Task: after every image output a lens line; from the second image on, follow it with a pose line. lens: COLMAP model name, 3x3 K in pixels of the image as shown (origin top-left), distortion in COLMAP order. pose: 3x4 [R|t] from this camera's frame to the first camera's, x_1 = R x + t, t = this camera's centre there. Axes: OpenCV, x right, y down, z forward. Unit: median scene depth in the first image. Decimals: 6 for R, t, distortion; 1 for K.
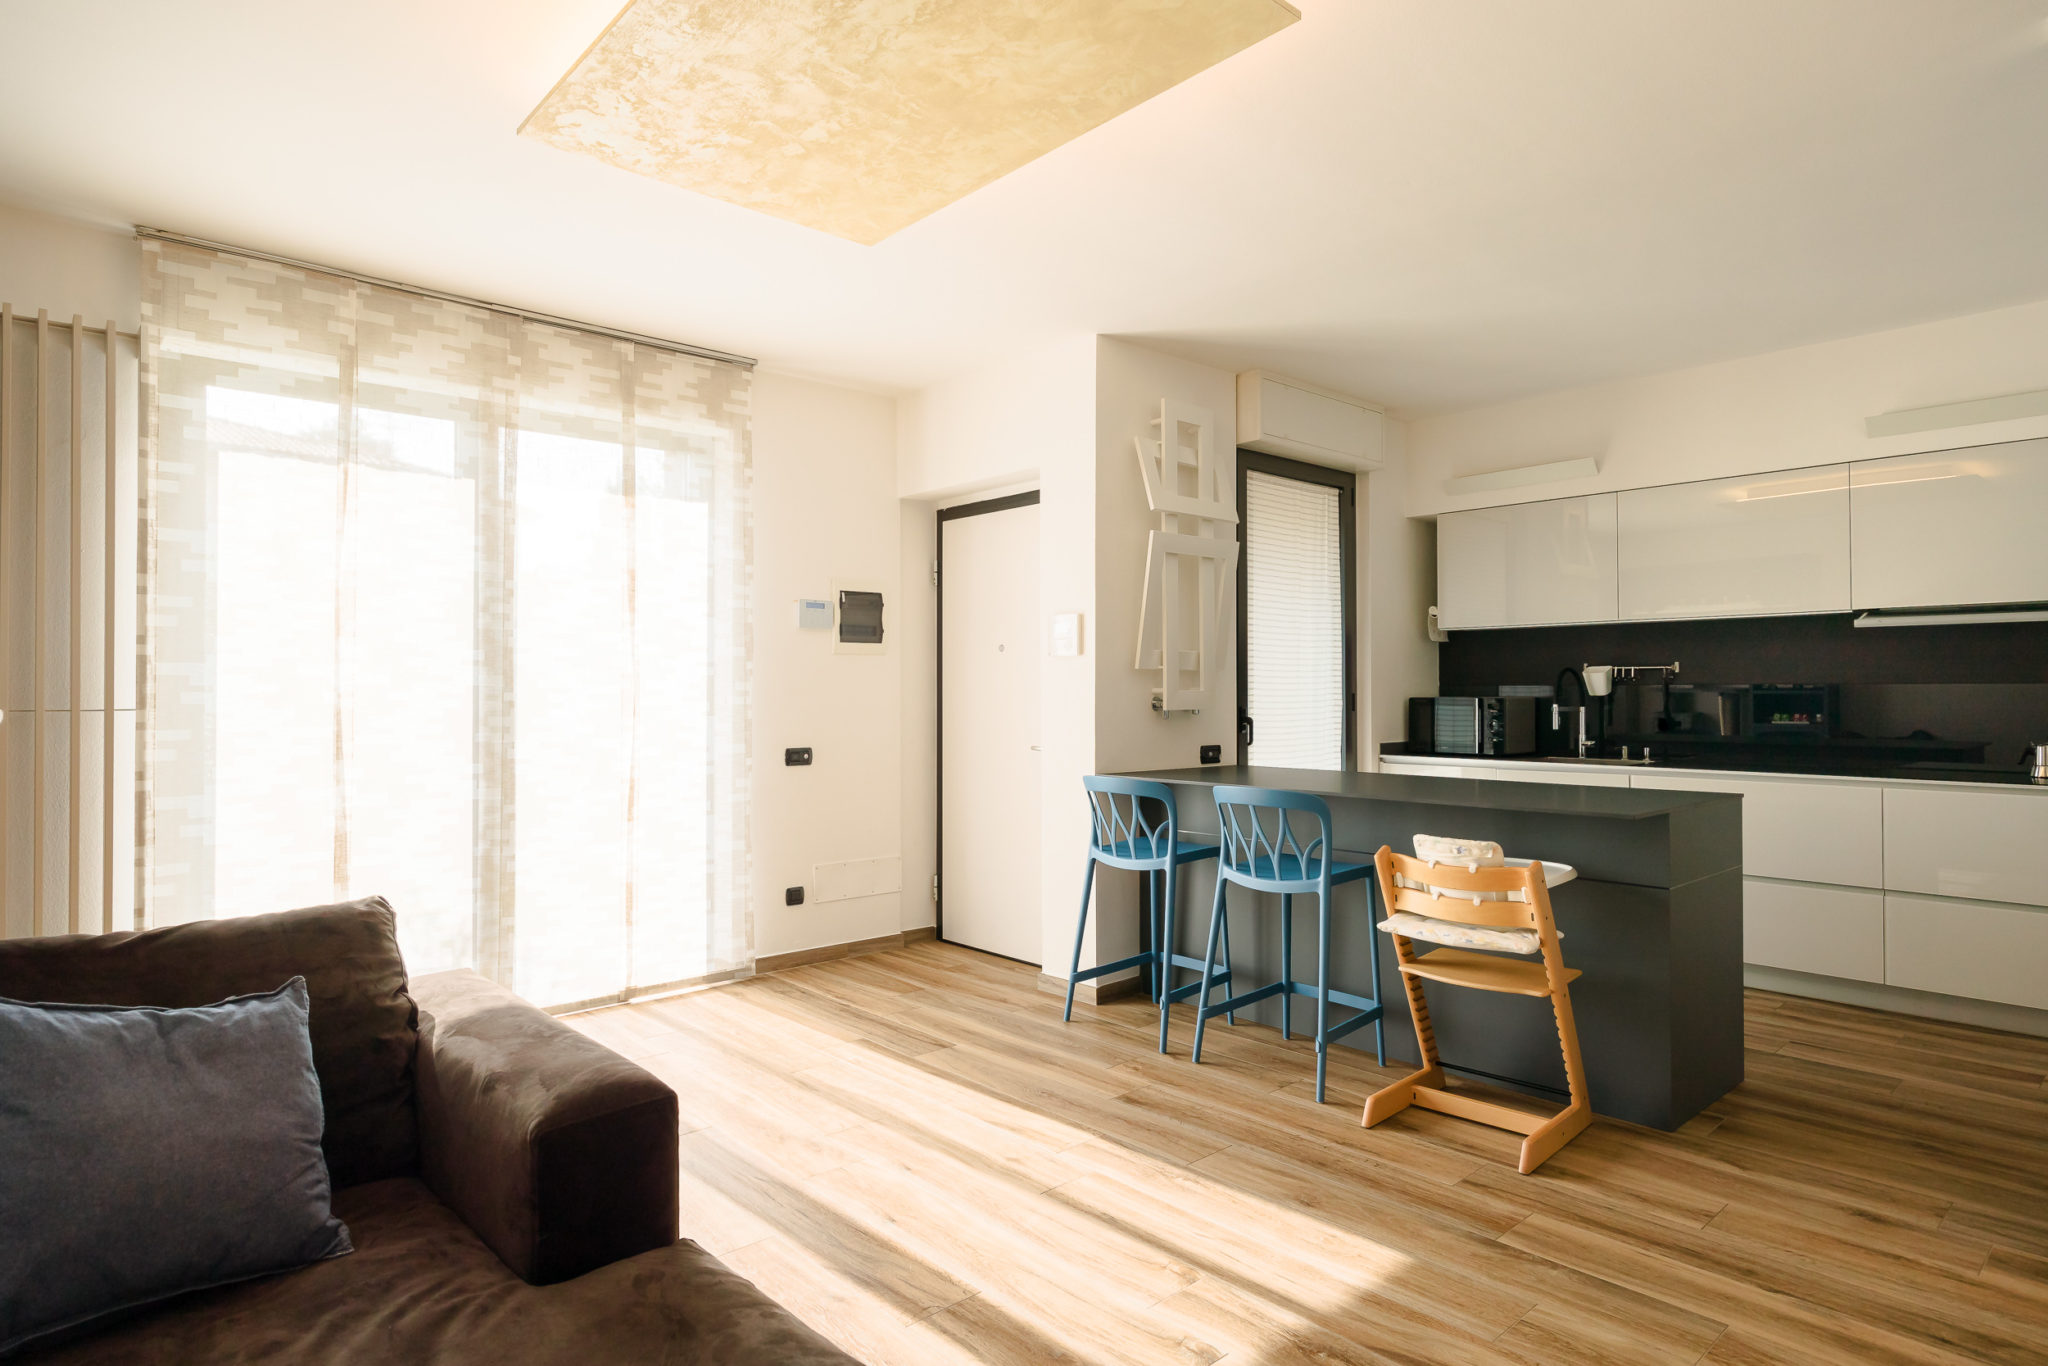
lens RADIAL K [[1128.8, 0, 1032.2], [0, 1128.8, 680.8], [0, 0, 1]] dist [-0.007199, -0.000486]
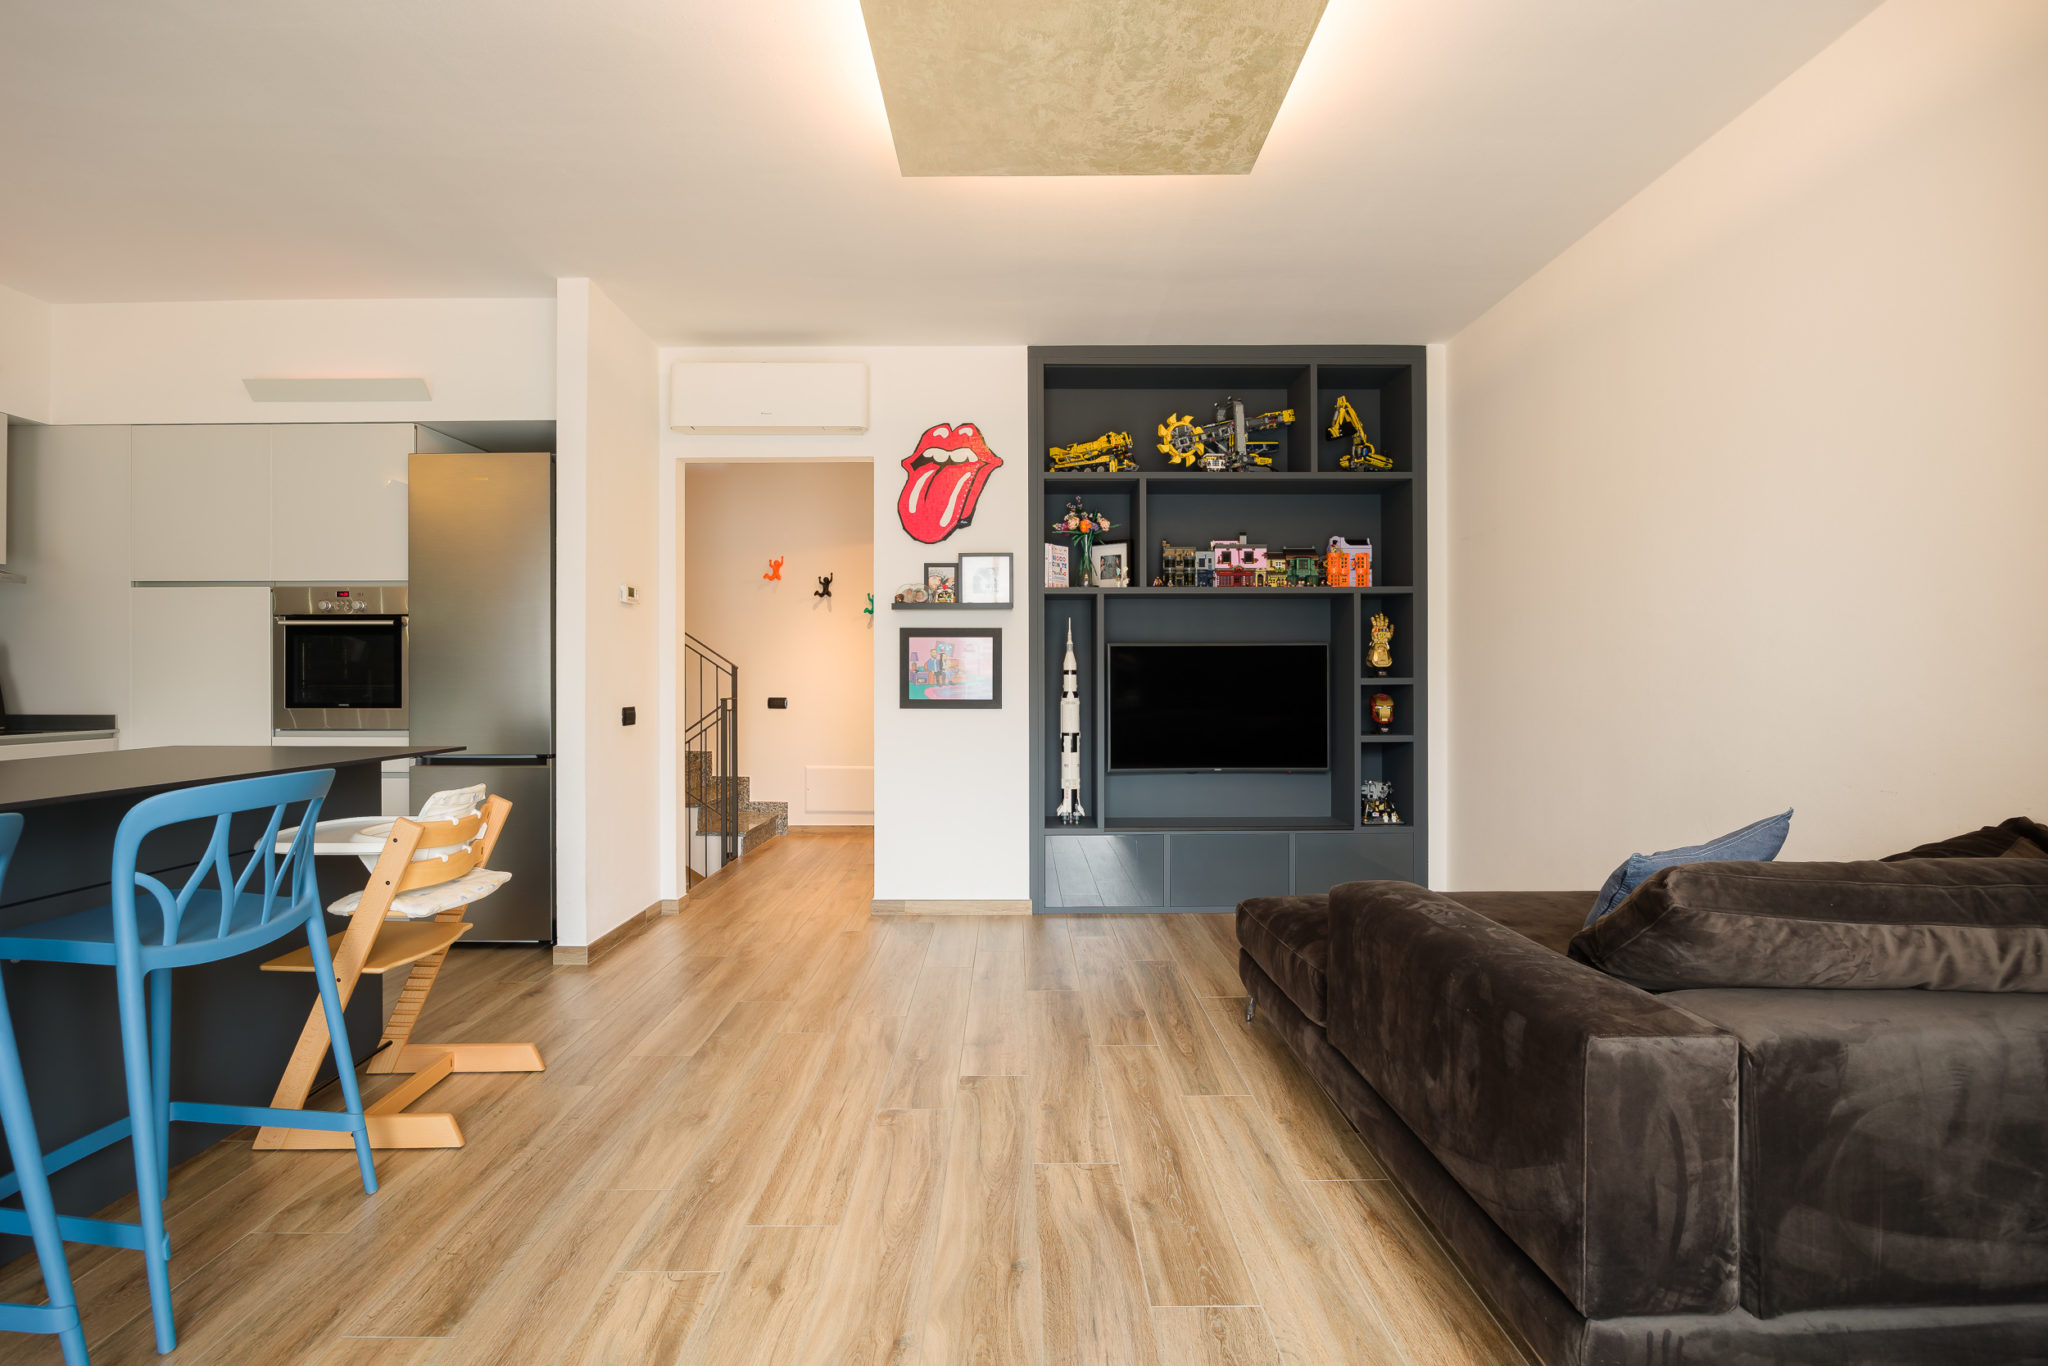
lens RADIAL K [[944.7, 0, 1017.2], [0, 944.7, 670.0], [0, 0, 1]] dist [-0.010479, -0.000117]
pose [[-0.740156, 0.007069, 0.672398, -0.359027], [-0.004619, 0.999868, -0.015596, 0.037434], [-0.672420, -0.014649, -0.740025, 0.923807]]
